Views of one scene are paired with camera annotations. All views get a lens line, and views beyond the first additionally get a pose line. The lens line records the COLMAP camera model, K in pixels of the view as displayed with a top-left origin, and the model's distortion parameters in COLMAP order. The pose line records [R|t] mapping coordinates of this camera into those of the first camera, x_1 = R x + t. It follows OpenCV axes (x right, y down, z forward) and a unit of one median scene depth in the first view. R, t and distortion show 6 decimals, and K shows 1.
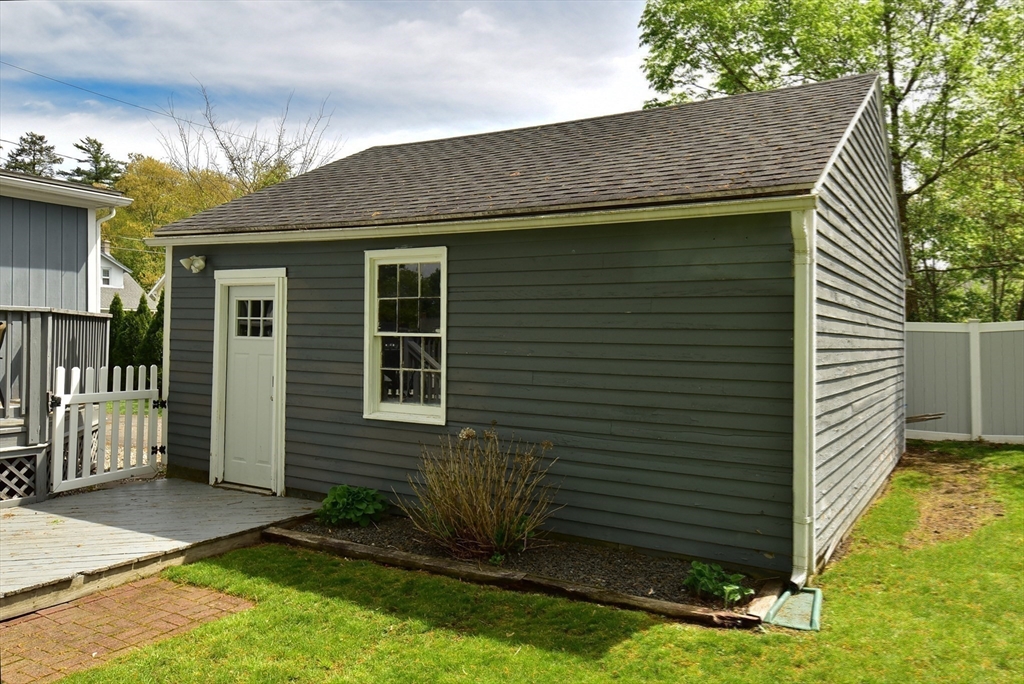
lens RADIAL K [[757.3, 0, 538.5], [0, 757.3, 334.0], [0, 0, 1]] dist [0.010468, 0.006801]
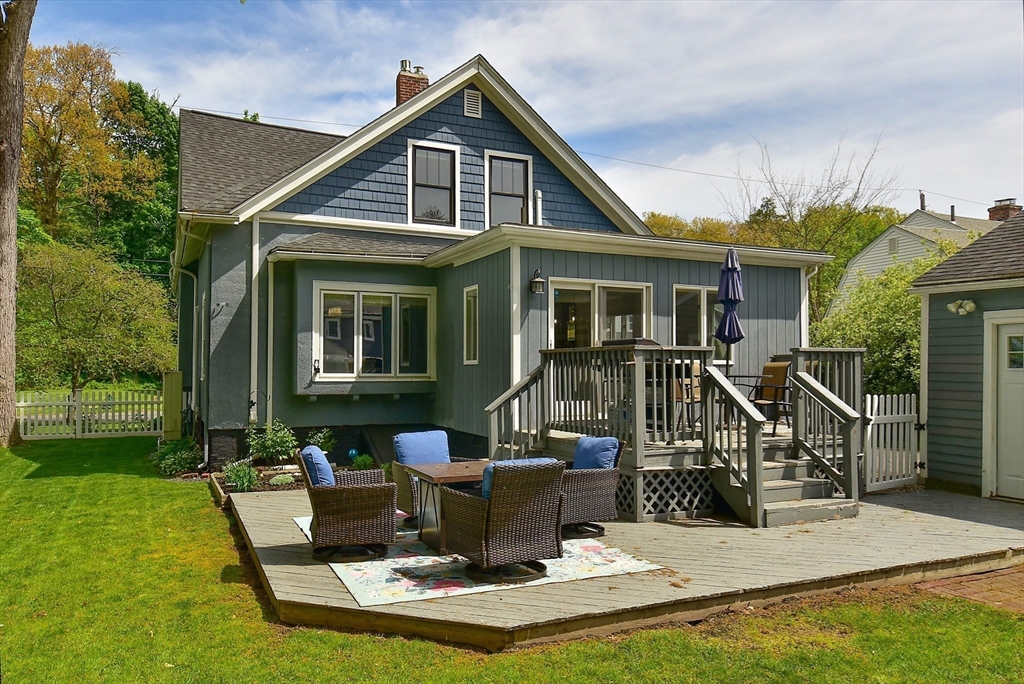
lens RADIAL K [[757.3, 0, 590.1], [0, 757.3, 368.6], [0, 0, 1]] dist [0.010468, 0.006801]
pose [[0.841628, -0.015771, -0.539827, -0.317639], [0.013118, 0.999876, -0.008761, 0.005242], [0.539898, 0.000292, 0.841730, -0.307666]]
